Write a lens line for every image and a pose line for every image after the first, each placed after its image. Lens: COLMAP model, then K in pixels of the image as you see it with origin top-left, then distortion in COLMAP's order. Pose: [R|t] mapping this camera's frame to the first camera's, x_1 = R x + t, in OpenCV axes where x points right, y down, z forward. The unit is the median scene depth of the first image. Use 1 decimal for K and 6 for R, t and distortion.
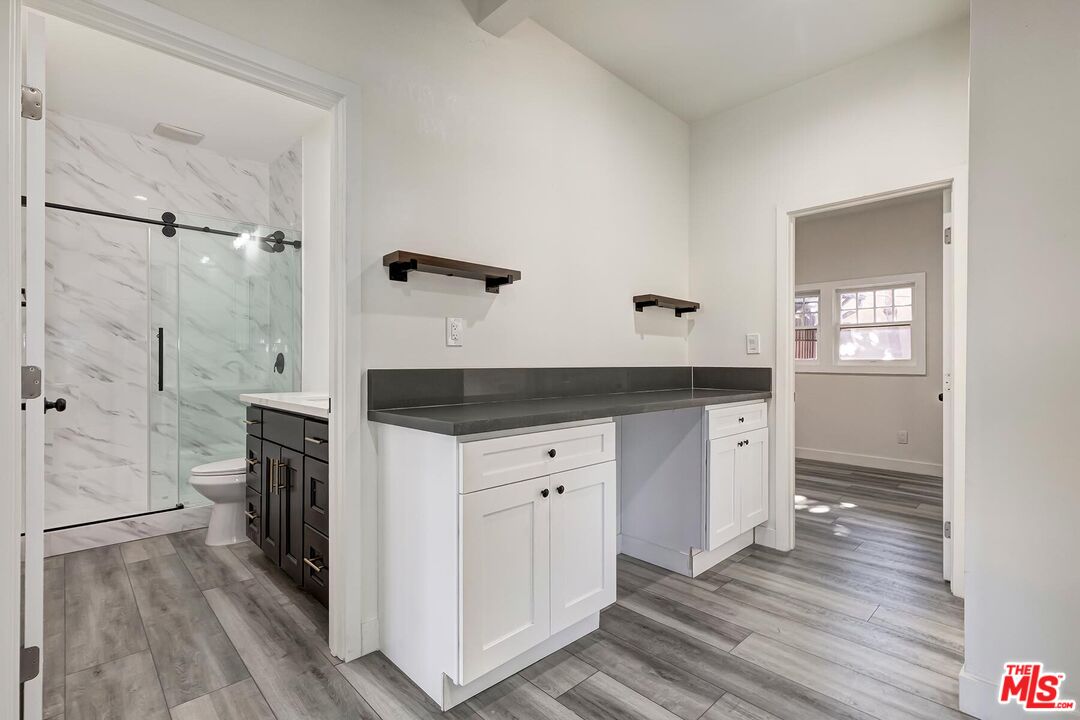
lens RADIAL K [[494.1, 0, 536.8], [0, 494.1, 357.0], [0, 0, 1]] dist [0.003040, -0.000005]
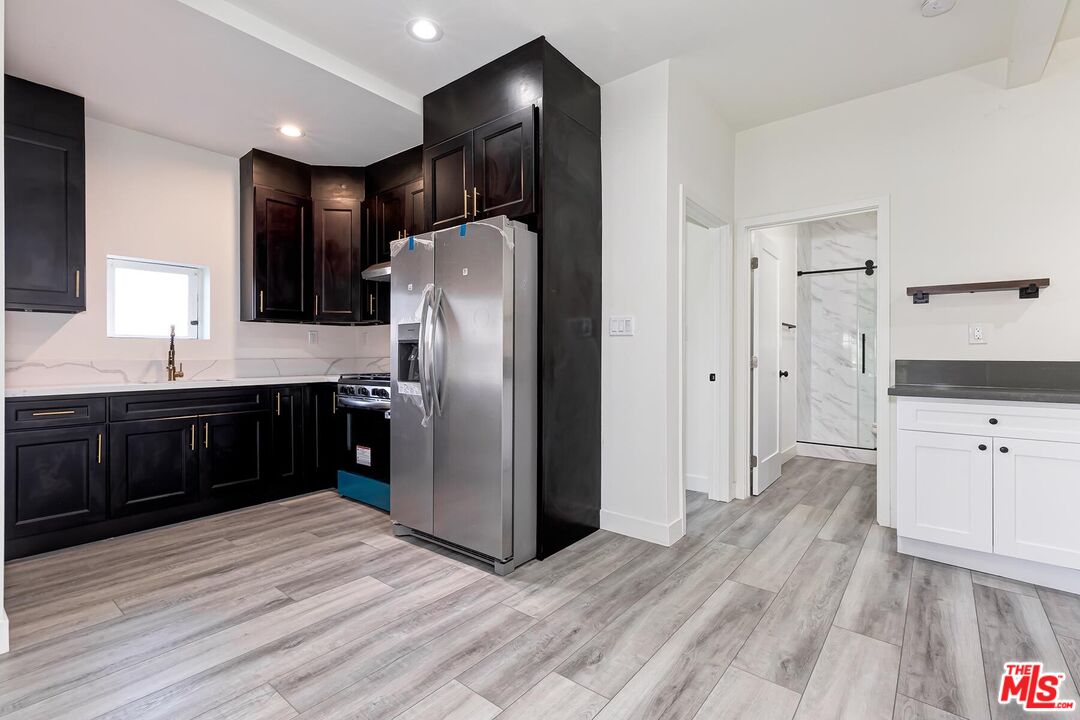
lens RADIAL K [[494.1, 0, 536.8], [0, 494.1, 357.0], [0, 0, 1]] dist [0.003040, -0.000005]
pose [[0.123974, 0.007033, -0.992261, 1.148407], [0.005669, 0.999954, 0.007796, -0.004157], [0.992269, -0.006592, 0.123929, -0.408056]]
